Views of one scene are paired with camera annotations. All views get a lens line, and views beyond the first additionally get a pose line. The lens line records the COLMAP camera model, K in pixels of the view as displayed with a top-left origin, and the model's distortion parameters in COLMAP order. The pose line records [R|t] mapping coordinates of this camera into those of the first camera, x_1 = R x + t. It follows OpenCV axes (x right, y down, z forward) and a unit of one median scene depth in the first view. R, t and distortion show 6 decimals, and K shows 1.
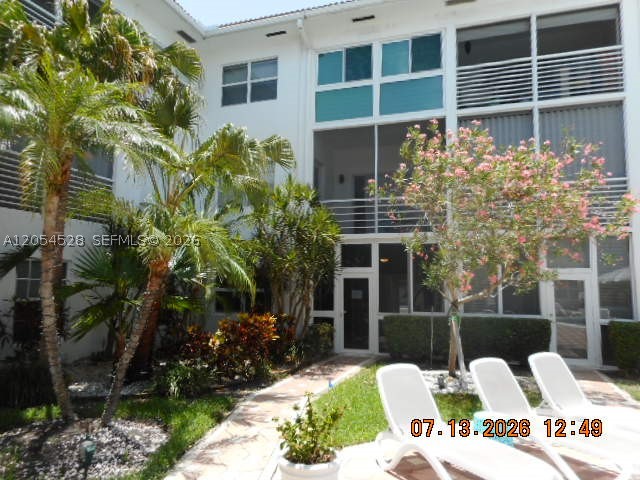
lens RADIAL K [[469.2, 0, 319.4], [0, 469.2, 239.2], [0, 0, 1]] dist [-0.038236, -0.002252]
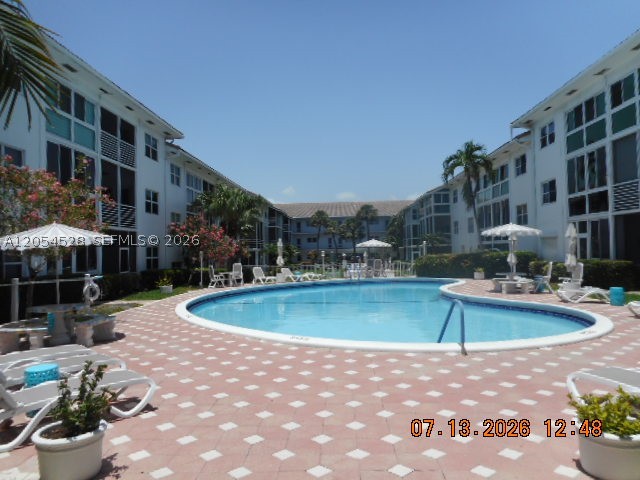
lens RADIAL K [[469.2, 0, 320.0], [0, 469.2, 239.6], [0, 0, 1]] dist [-0.038236, -0.002252]
pose [[0.319550, -0.035927, -0.946888, 1.474492], [0.122739, 0.992432, 0.003766, -0.053616], [0.939586, -0.117423, 0.321542, -0.528643]]
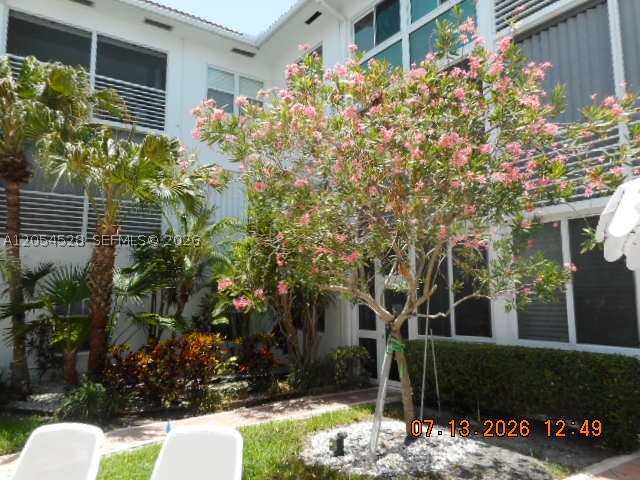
lens RADIAL K [[469.2, 0, 318.6], [0, 469.2, 241.3], [0, 0, 1]] dist [-0.038236, -0.002252]
pose [[0.821423, -0.087698, -0.563536, 0.434887], [0.073988, 0.996143, -0.047175, 0.032351], [0.565500, -0.002944, 0.824743, 0.306604]]
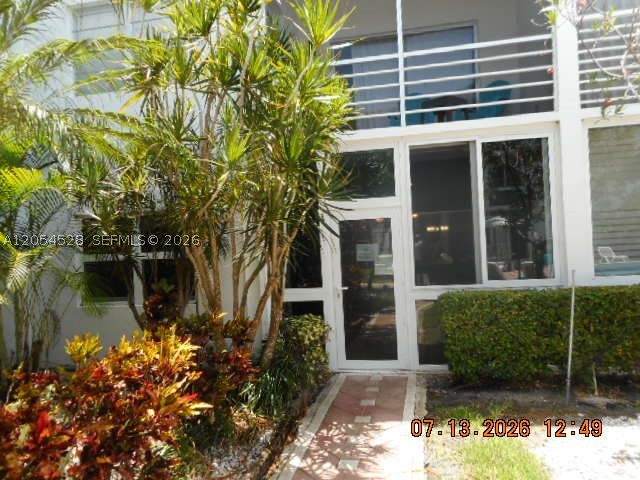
lens RADIAL K [[469.2, 0, 318.6], [0, 469.2, 238.6], [0, 0, 1]] dist [-0.038236, -0.002252]
pose [[0.989822, -0.053007, 0.132070, -0.038491], [0.041084, 0.994964, 0.091422, 0.057907], [-0.136251, -0.085066, 0.987015, 0.537249]]
